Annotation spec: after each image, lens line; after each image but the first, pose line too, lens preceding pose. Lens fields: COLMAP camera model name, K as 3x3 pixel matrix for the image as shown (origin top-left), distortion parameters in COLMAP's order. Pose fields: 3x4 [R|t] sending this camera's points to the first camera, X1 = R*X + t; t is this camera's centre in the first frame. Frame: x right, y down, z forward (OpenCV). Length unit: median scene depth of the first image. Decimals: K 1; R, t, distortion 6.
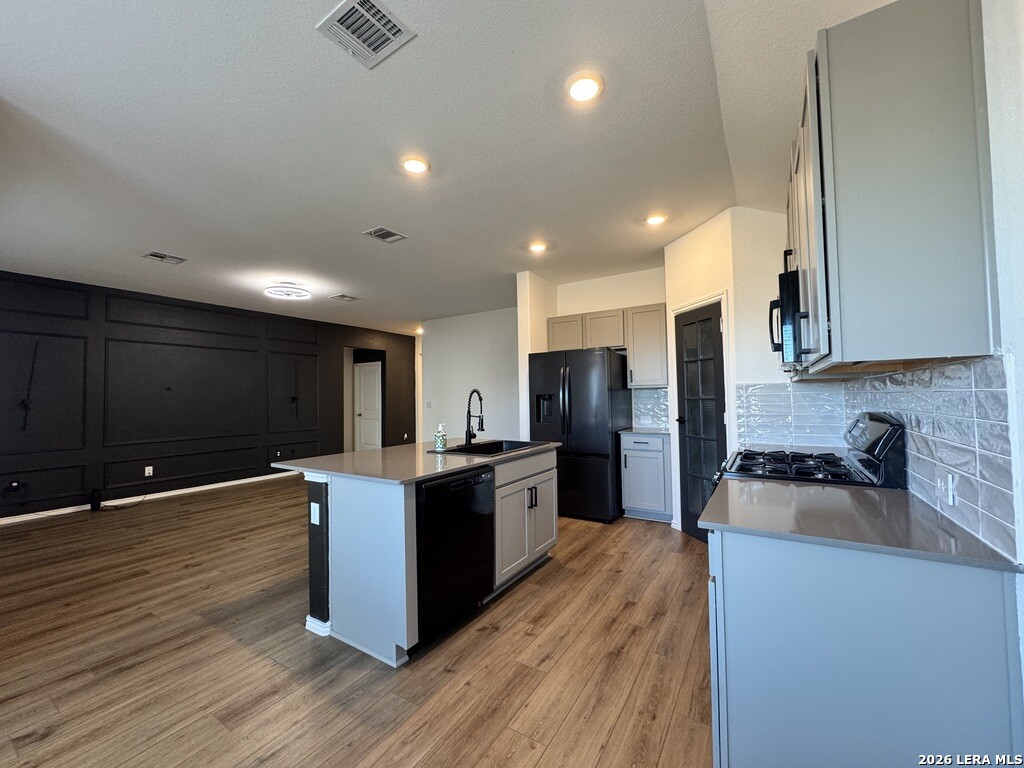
lens RADIAL K [[407.6, 0, 511.6], [0, 407.6, 383.9], [0, 0, 1]] dist [-0.001666, -0.000224]
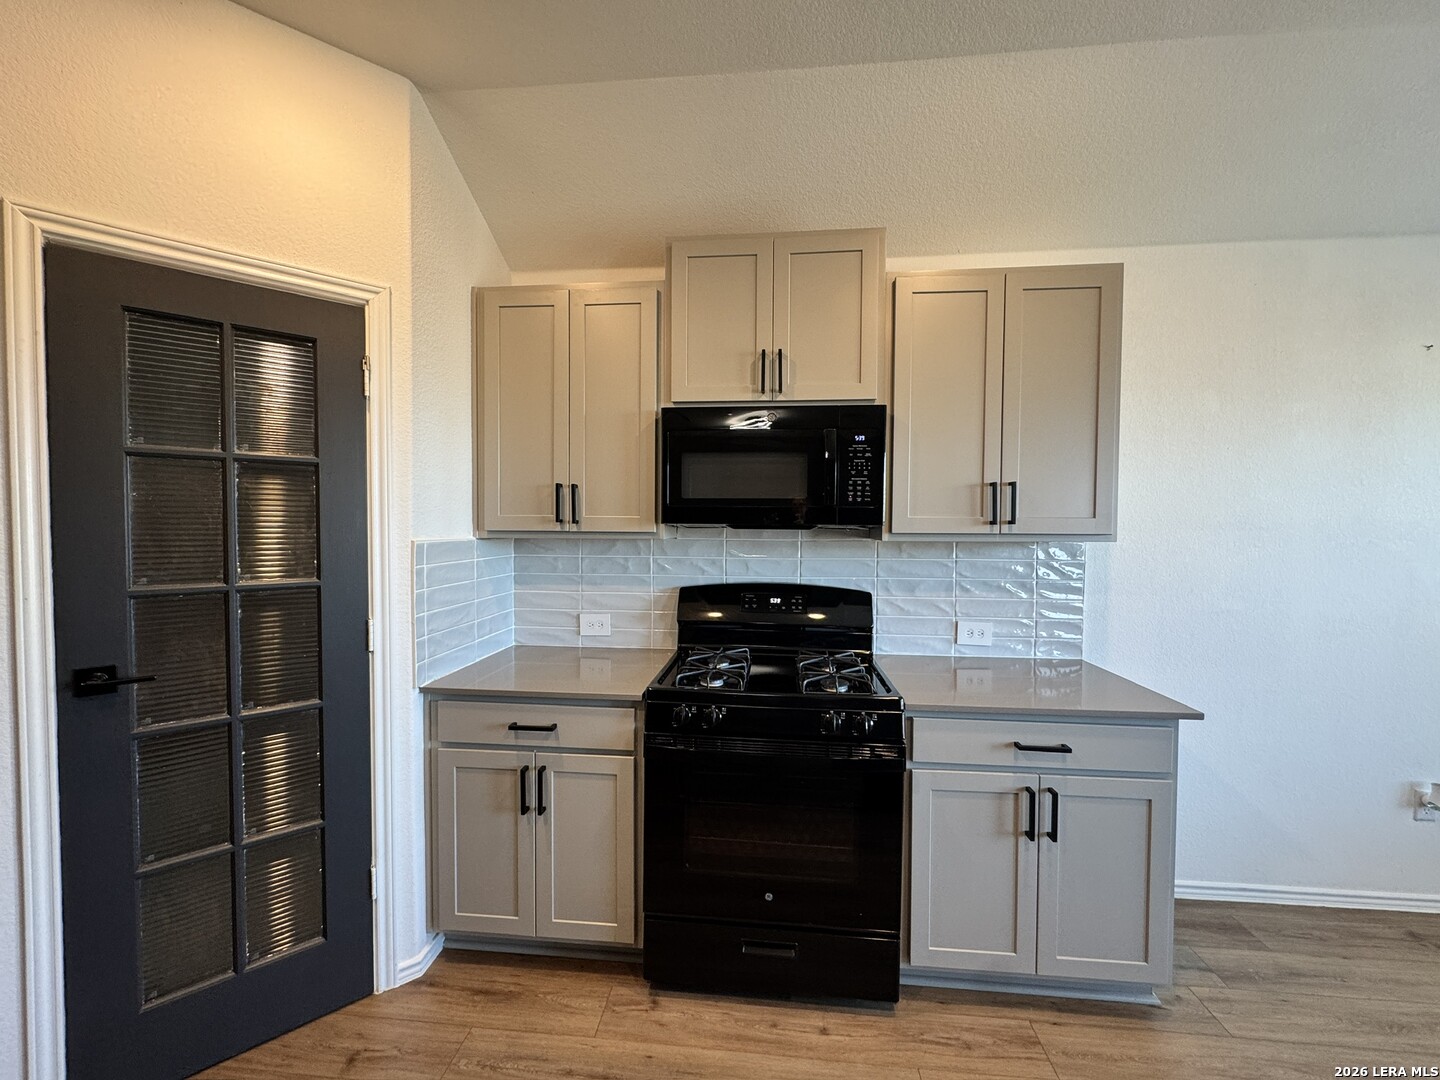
lens RADIAL K [[573.1, 0, 717.6], [0, 573.1, 540.4], [0, 0, 1]] dist [-0.001666, -0.000224]
pose [[-0.447303, -0.010121, 0.894325, -0.073533], [-0.027283, 0.999625, -0.002333, -0.007746], [-0.893966, -0.025444, -0.447412, 0.941294]]
